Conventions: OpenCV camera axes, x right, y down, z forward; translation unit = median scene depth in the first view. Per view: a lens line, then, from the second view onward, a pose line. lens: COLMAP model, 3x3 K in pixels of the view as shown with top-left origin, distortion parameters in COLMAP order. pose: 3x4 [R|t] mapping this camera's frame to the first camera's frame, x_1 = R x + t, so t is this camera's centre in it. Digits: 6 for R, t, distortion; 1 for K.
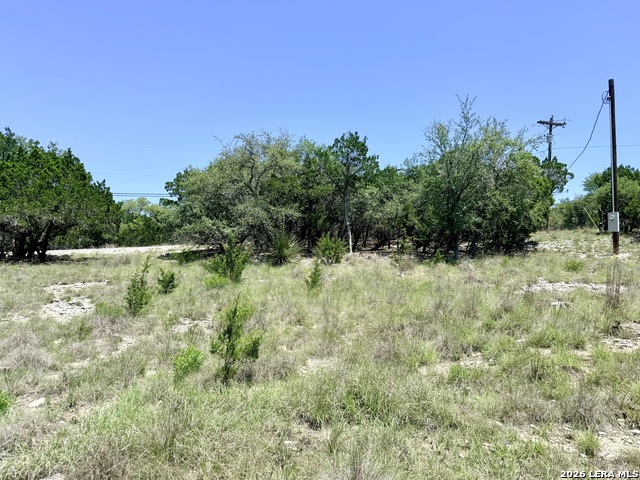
lens RADIAL K [[451.5, 0, 320.4], [0, 451.5, 243.7], [0, 0, 1]] dist [0.038990, -0.053952]
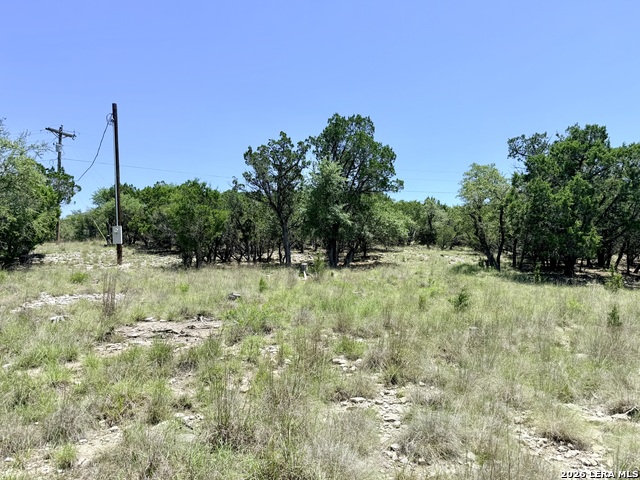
lens RADIAL K [[451.5, 0, 320.4], [0, 451.5, 243.7], [0, 0, 1]] dist [0.038990, -0.053952]
pose [[0.555781, 0.003290, 0.831322, 0.012429], [0.017946, 0.999712, -0.015954, -0.000671], [-0.831135, 0.023786, 0.555561, -0.006319]]
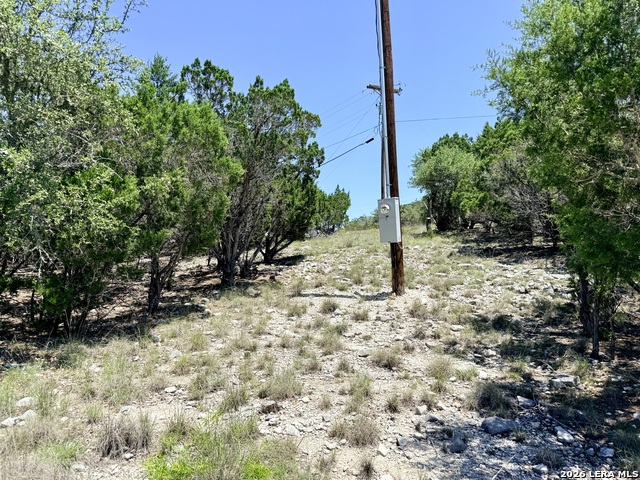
lens RADIAL K [[451.5, 0, 320.4], [0, 451.5, 243.7], [0, 0, 1]] dist [0.038990, -0.053952]
pose [[0.974682, -0.039121, 0.220147, 0.470295], [0.037863, 0.999234, 0.009935, -0.030601], [-0.220367, -0.001348, 0.975416, 0.575614]]
